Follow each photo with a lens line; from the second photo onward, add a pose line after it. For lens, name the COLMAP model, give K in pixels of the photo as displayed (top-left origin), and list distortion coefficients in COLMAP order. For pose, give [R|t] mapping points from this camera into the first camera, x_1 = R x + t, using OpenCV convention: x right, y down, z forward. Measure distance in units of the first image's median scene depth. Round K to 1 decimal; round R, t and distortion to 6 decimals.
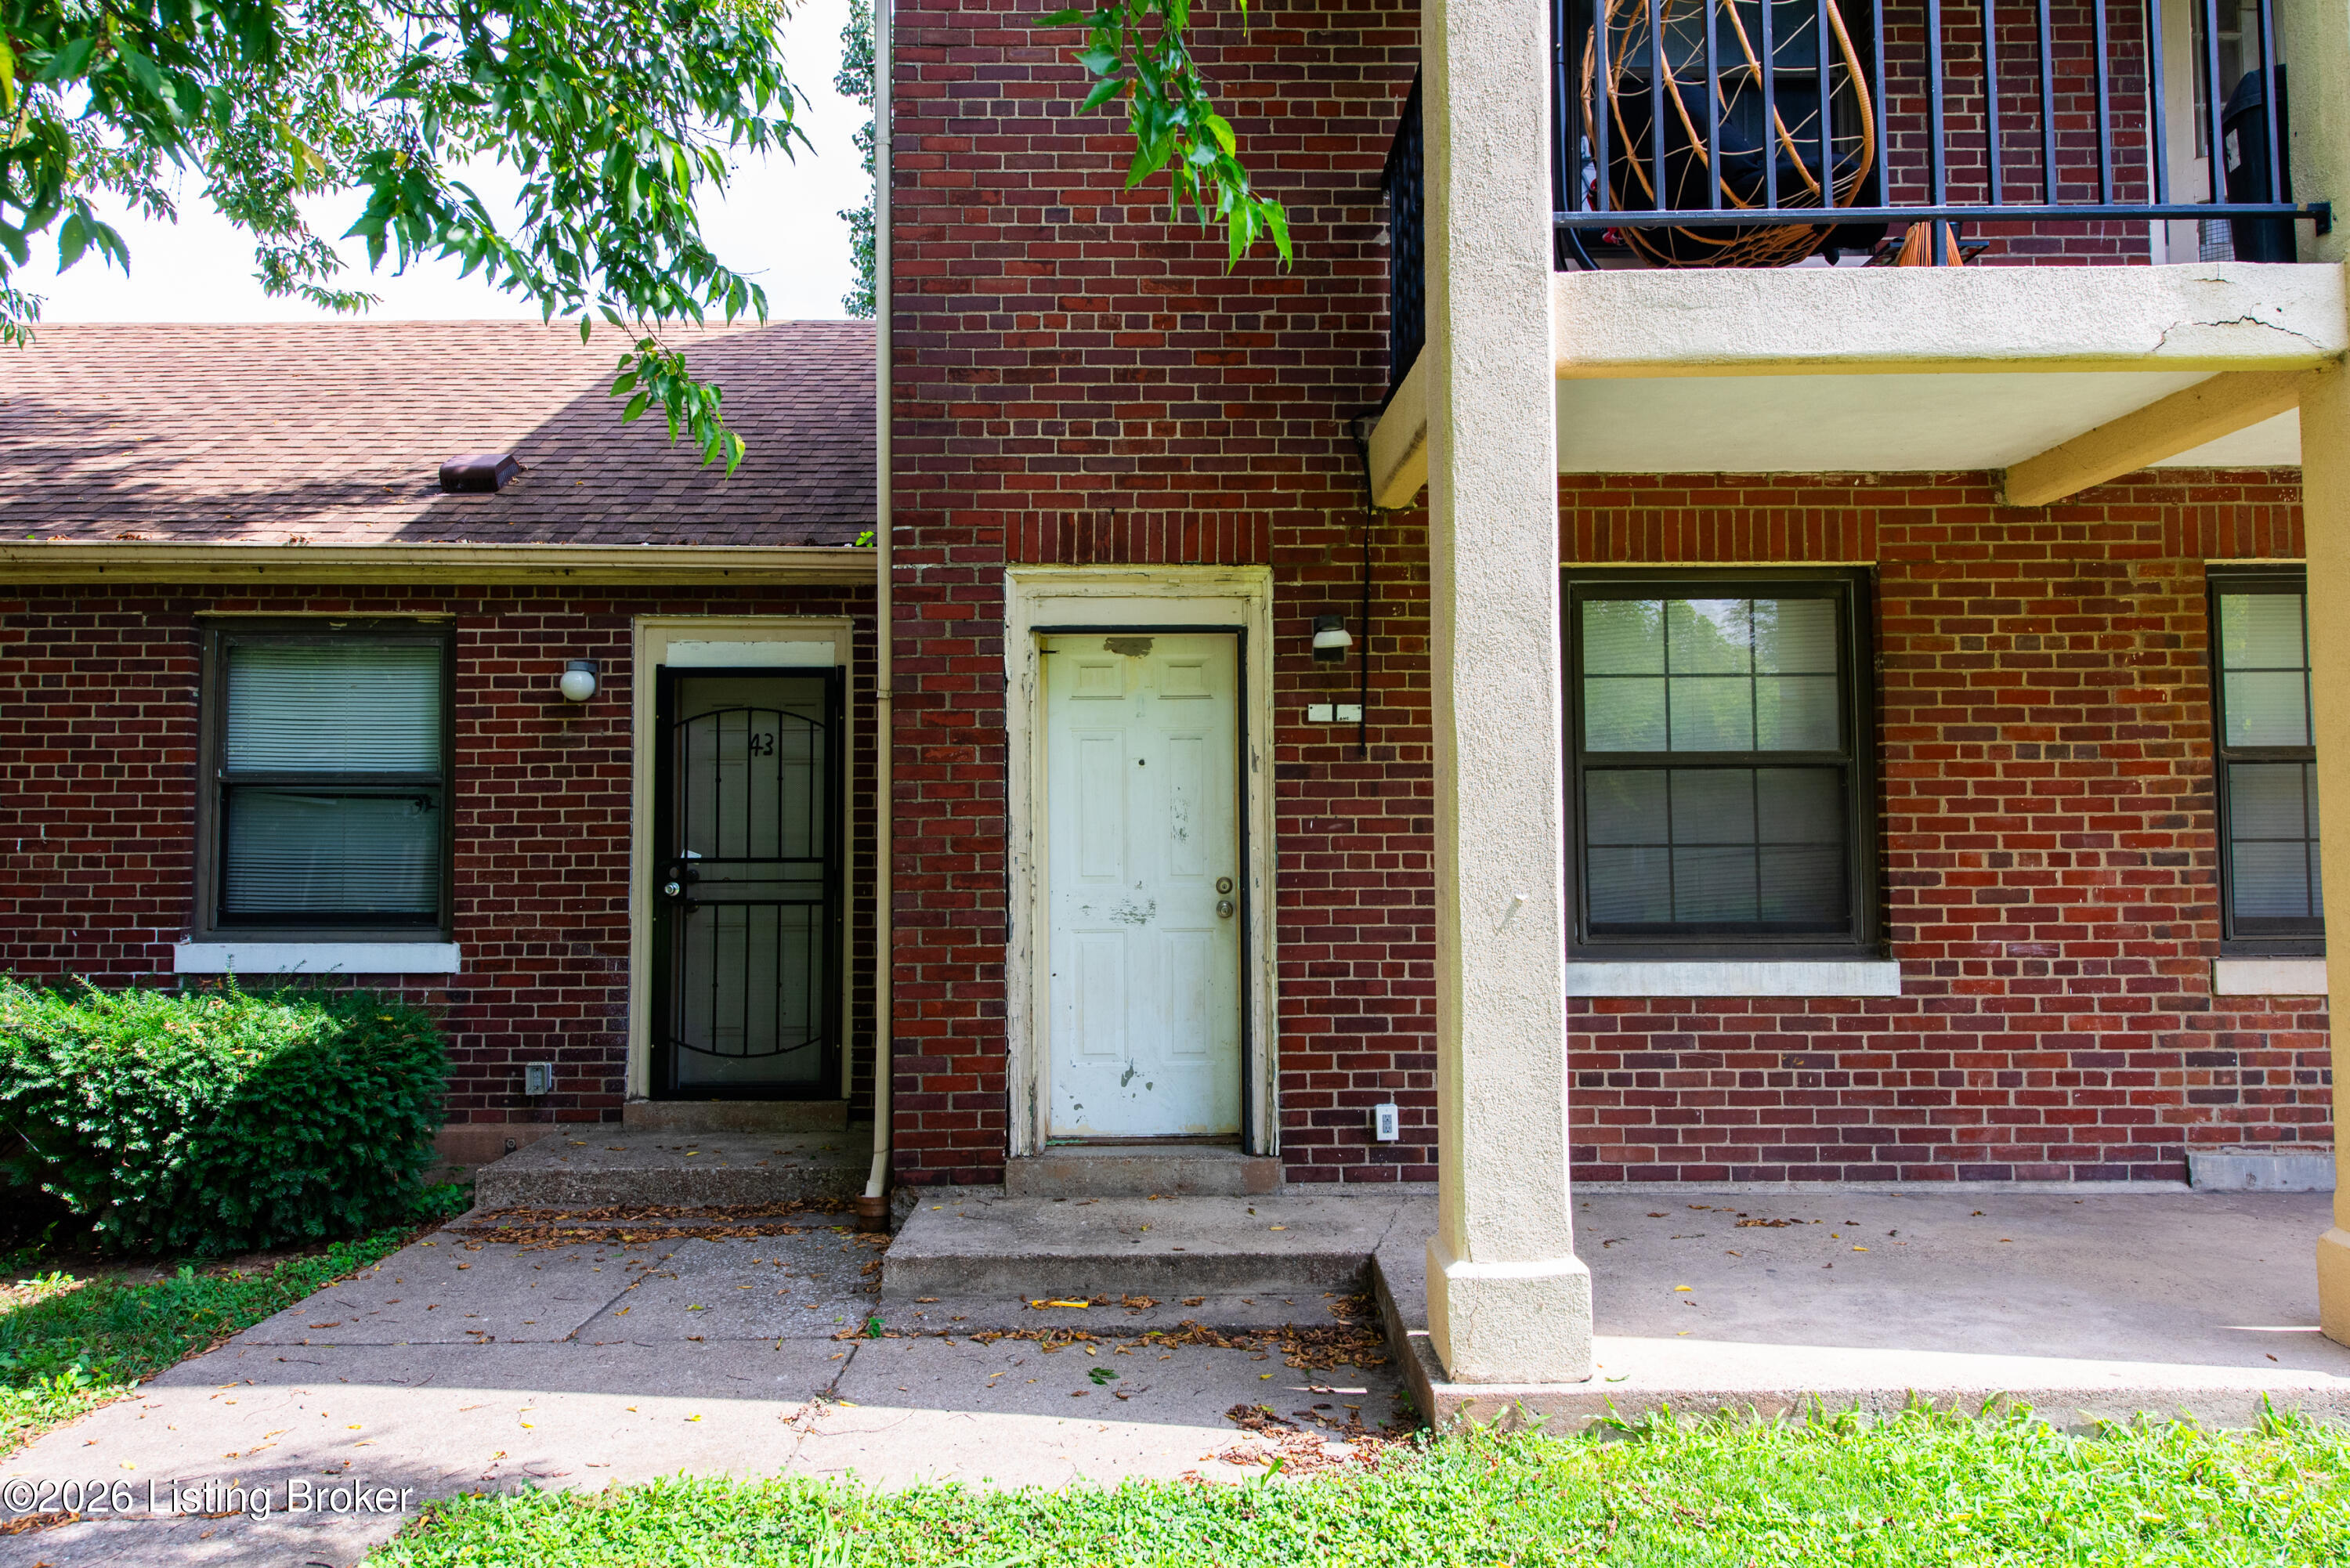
lens RADIAL K [[1579.3, 0, 1175.0], [0, 1579.3, 784.0], [0, 0, 1]] dist [0.046837, -0.046811]
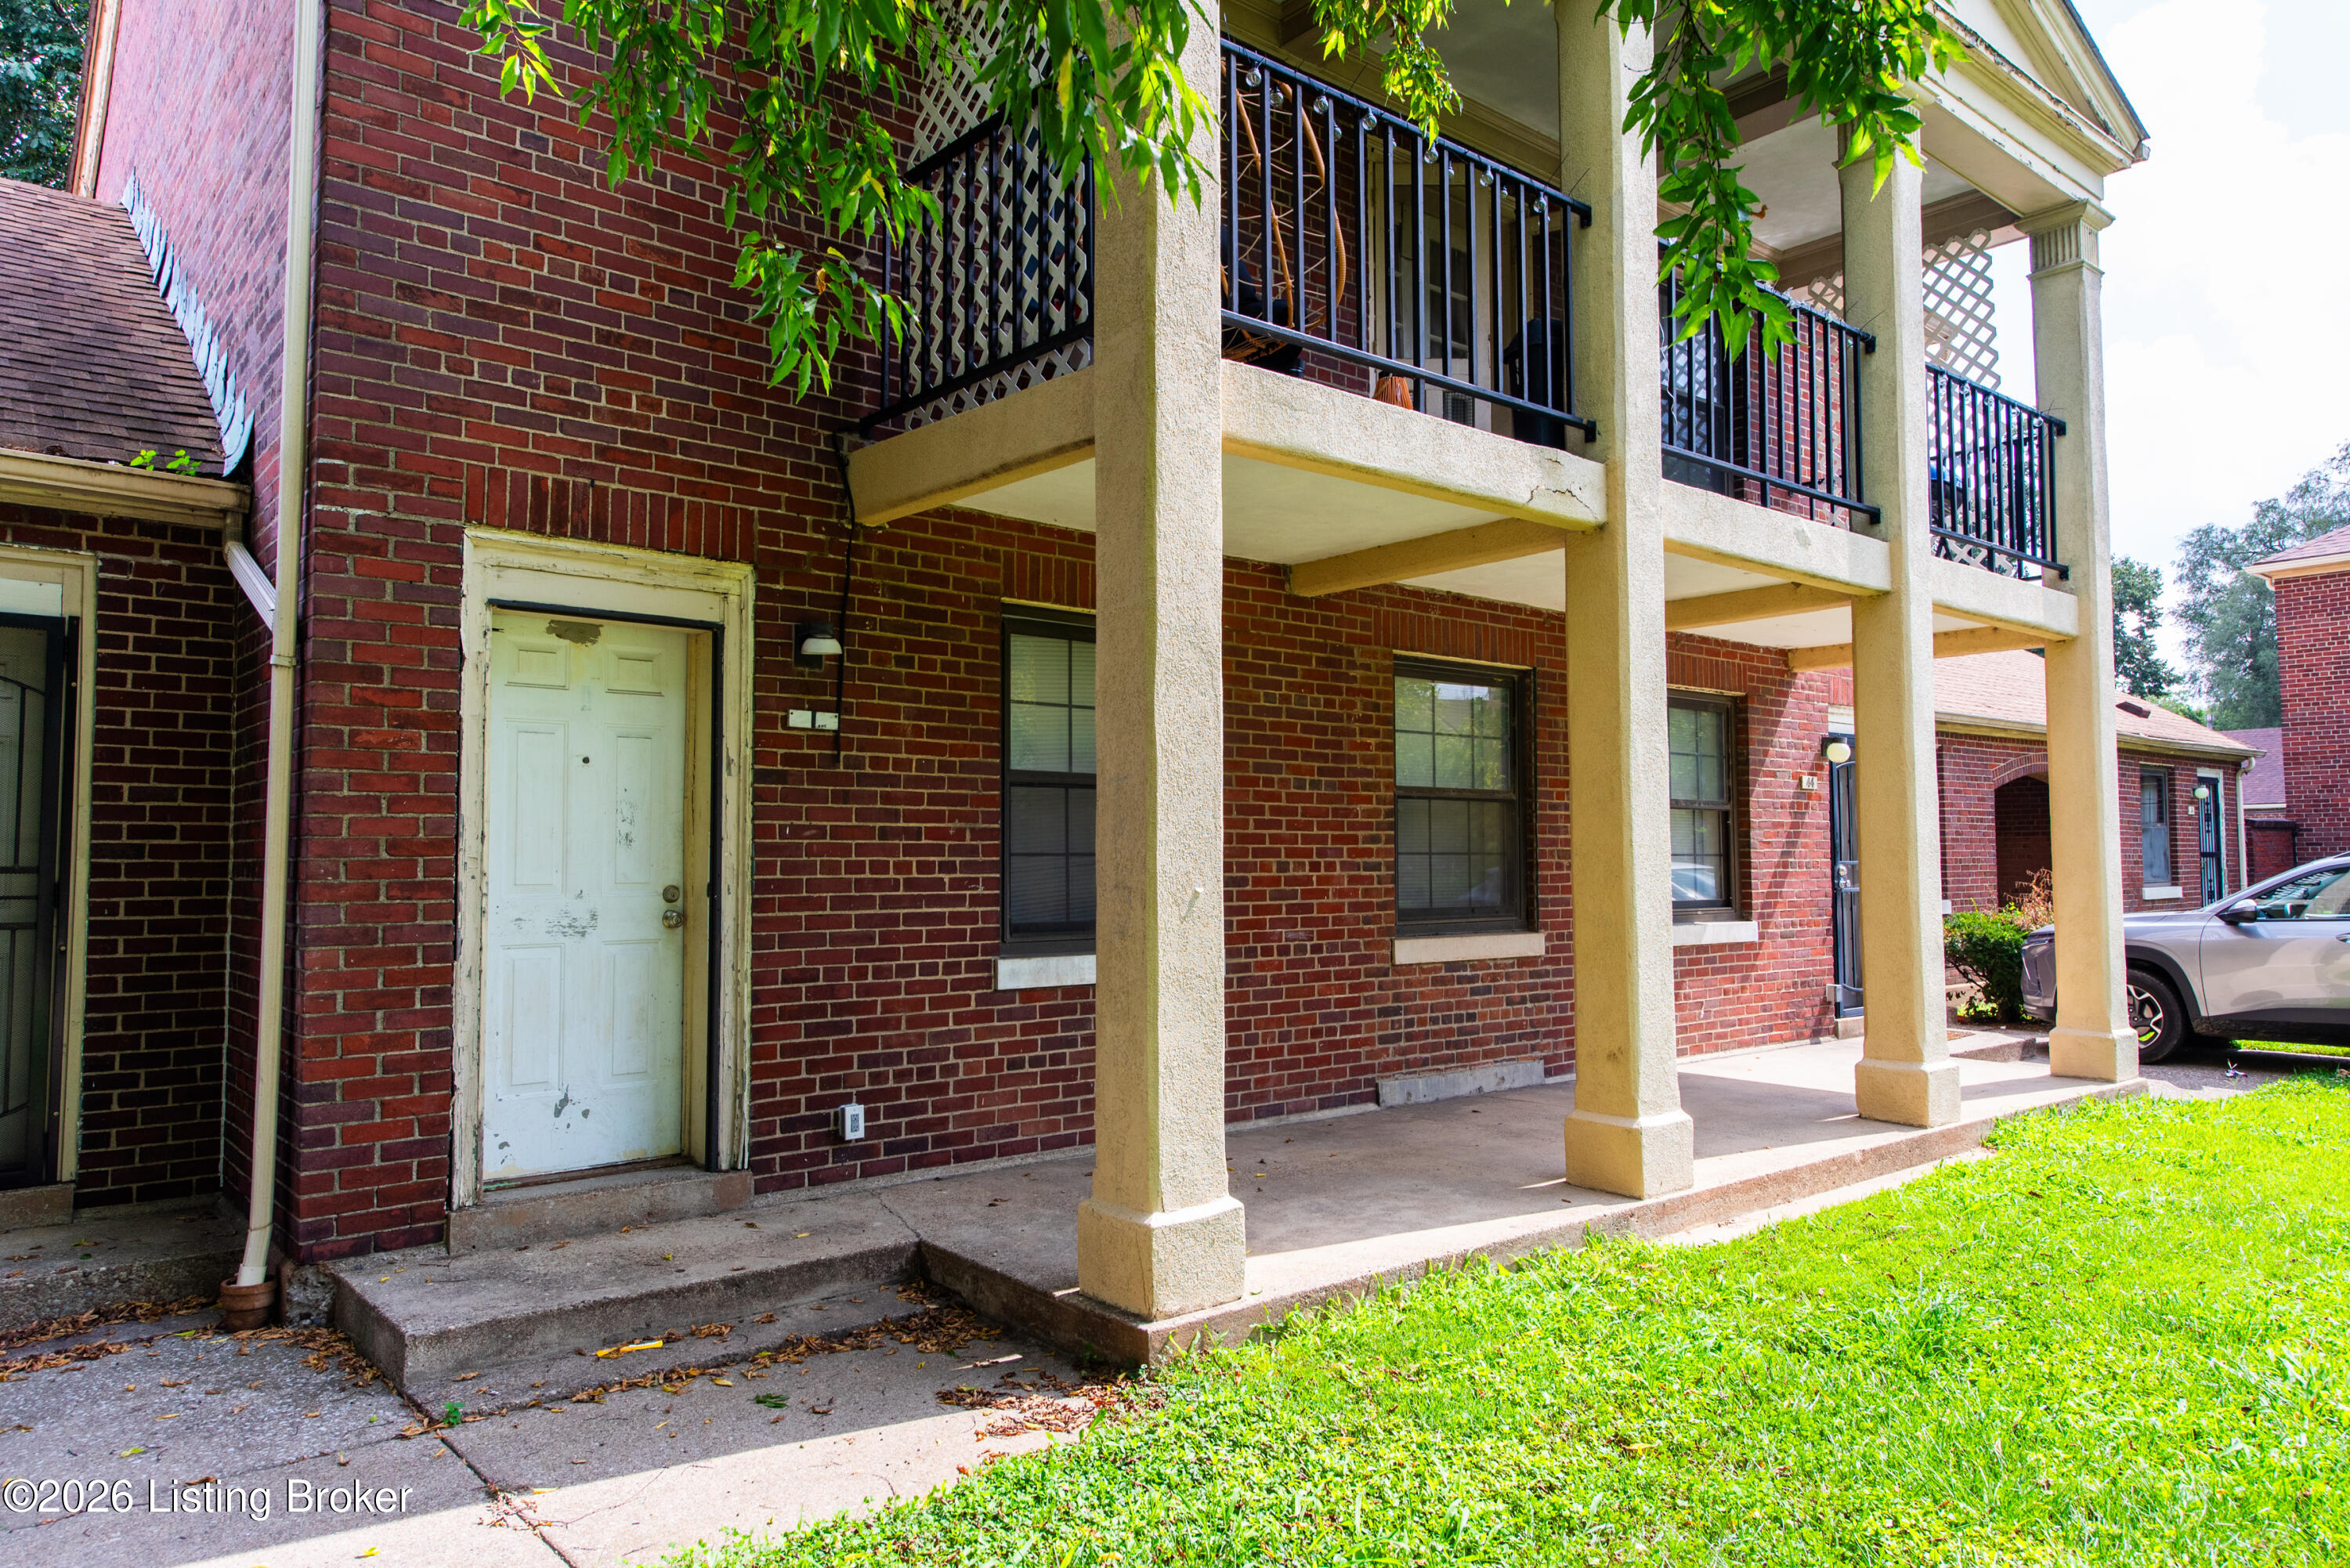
lens RADIAL K [[1529.5, 0, 1174.8], [0, 1529.5, 804.8], [0, 0, 1]] dist [0.043924, -0.044806]
pose [[0.768965, 0.028273, 0.638666, -0.343618], [-0.025345, 0.999584, -0.013734, 0.016572], [-0.638789, -0.005626, 0.769362, 0.101981]]
